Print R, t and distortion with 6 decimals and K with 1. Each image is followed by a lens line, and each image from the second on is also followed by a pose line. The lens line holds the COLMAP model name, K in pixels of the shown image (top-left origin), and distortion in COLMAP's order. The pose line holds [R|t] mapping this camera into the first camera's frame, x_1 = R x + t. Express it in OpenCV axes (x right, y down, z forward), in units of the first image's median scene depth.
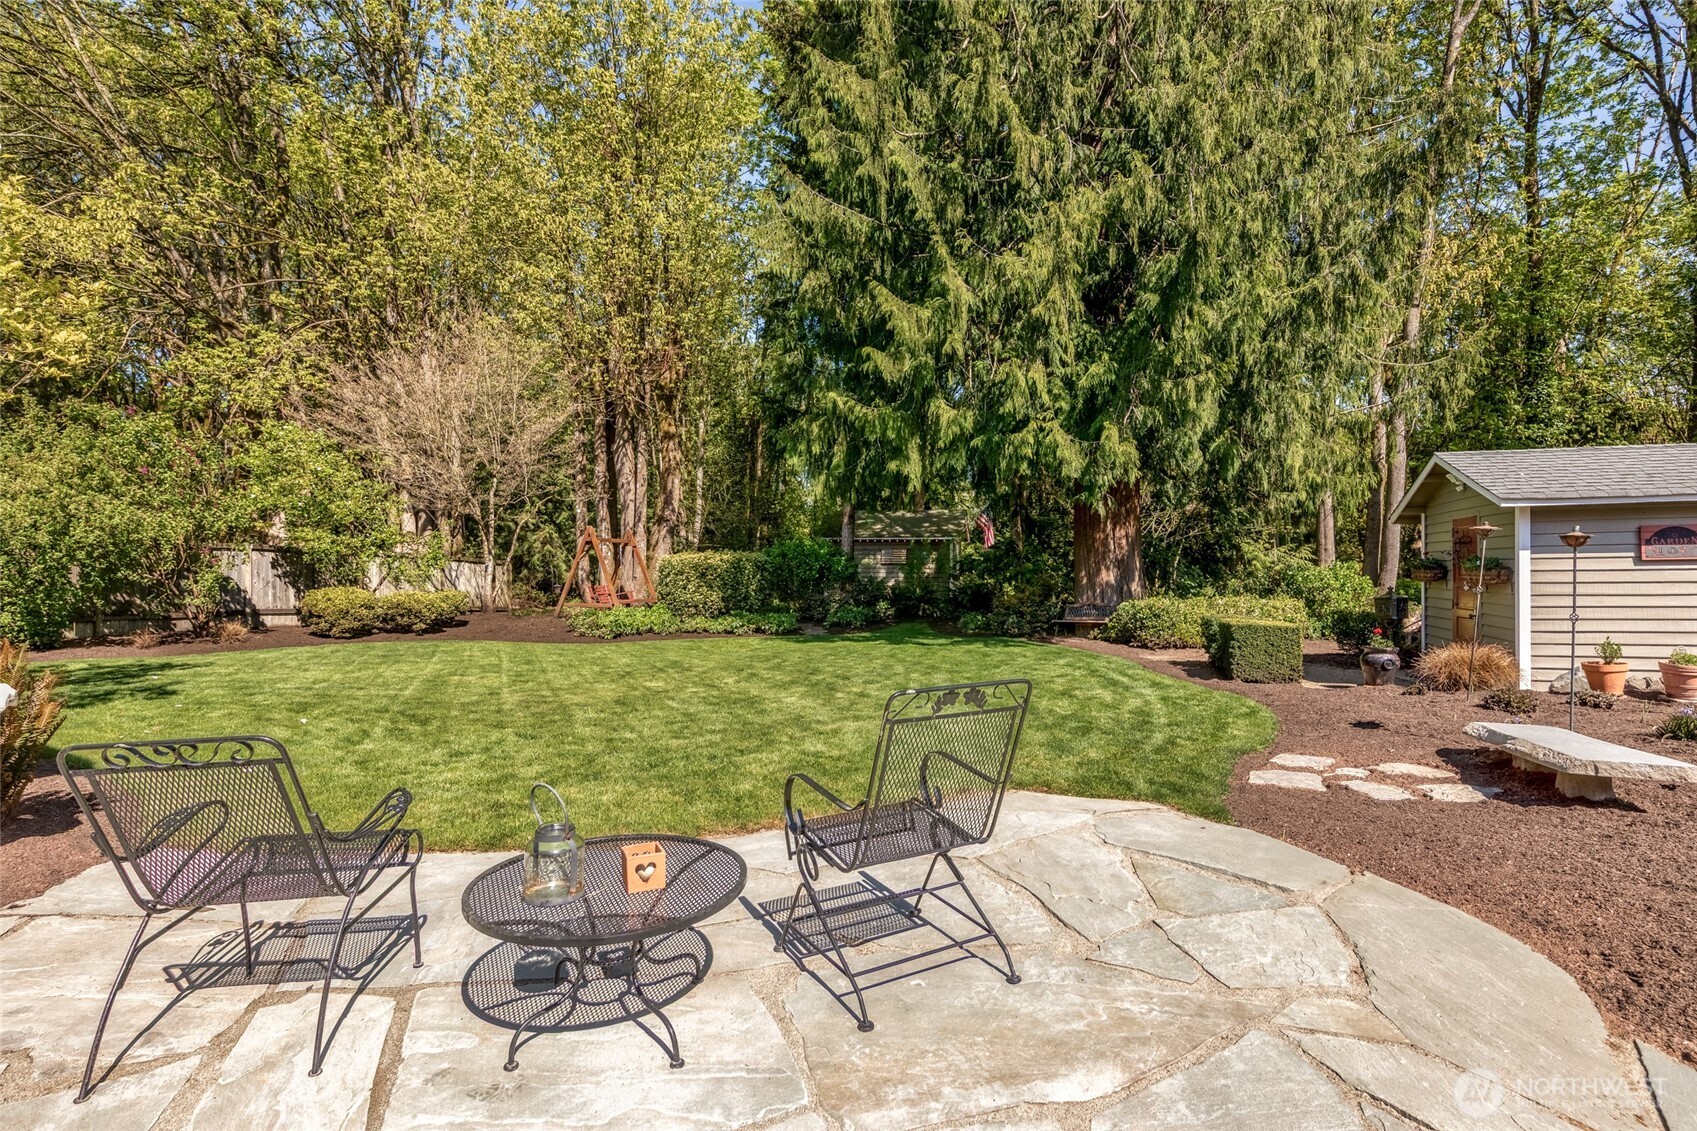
lens RADIAL K [[867.5, 0, 848.5], [0, 867.5, 565.5], [0, 0, 1]] dist [-0.000747, -0.000092]
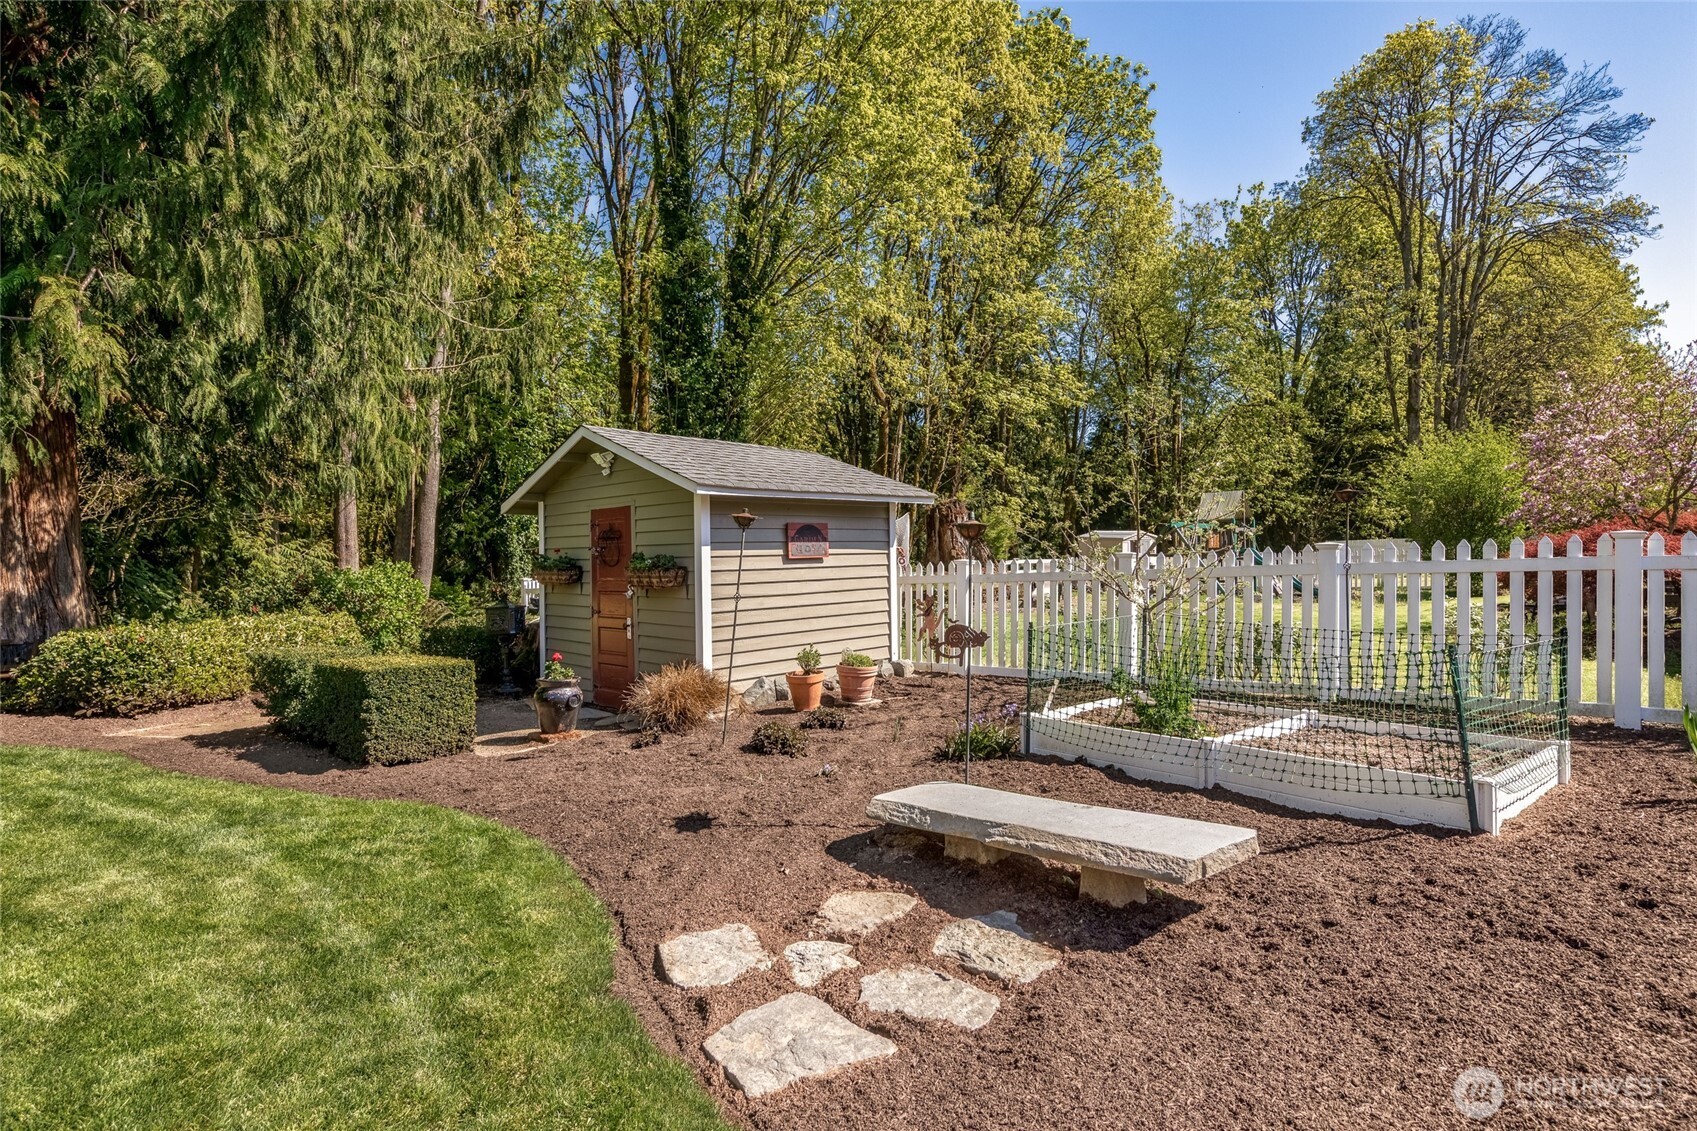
lens RADIAL K [[867.5, 0, 848.5], [0, 867.5, 565.5], [0, 0, 1]] dist [-0.000747, -0.000092]
pose [[0.438175, -0.006360, 0.898867, 0.060599], [0.006655, 0.999971, 0.003831, -0.001246], [-0.898865, 0.004304, 0.438204, 0.414916]]
